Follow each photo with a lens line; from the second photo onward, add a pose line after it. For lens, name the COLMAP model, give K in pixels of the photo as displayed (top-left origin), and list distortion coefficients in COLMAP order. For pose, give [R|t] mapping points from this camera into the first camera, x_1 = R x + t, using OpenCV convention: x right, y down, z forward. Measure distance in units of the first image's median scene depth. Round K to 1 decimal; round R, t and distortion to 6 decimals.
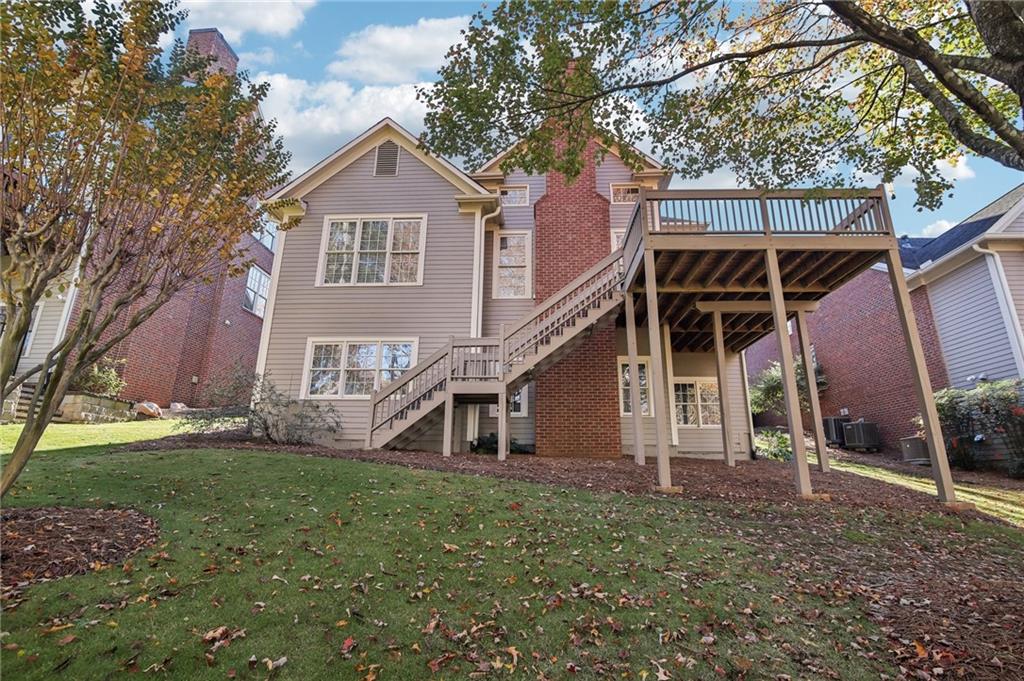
lens RADIAL K [[469.6, 0, 514.9], [0, 469.6, 340.5], [0, 0, 1]] dist [0.027859, -0.009033]
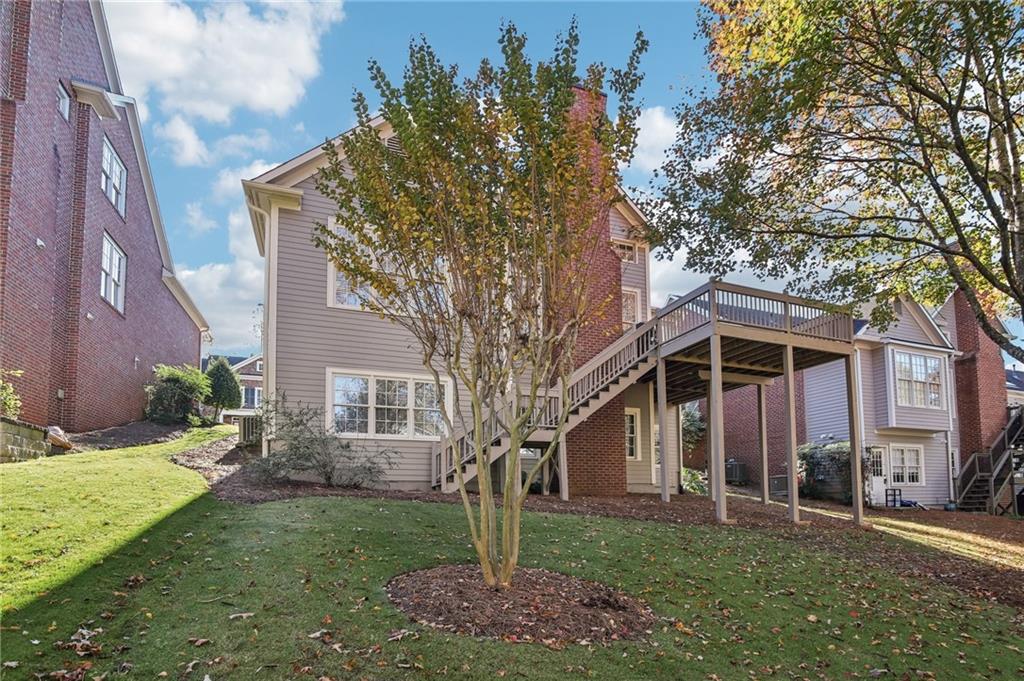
lens RADIAL K [[469.6, 0, 514.9], [0, 469.6, 340.5], [0, 0, 1]] dist [0.027859, -0.009033]
pose [[0.908780, 0.113195, 0.401630, -0.504419], [-0.094418, 0.993322, -0.066315, -0.027023], [-0.406454, 0.022344, 0.913398, 0.038919]]
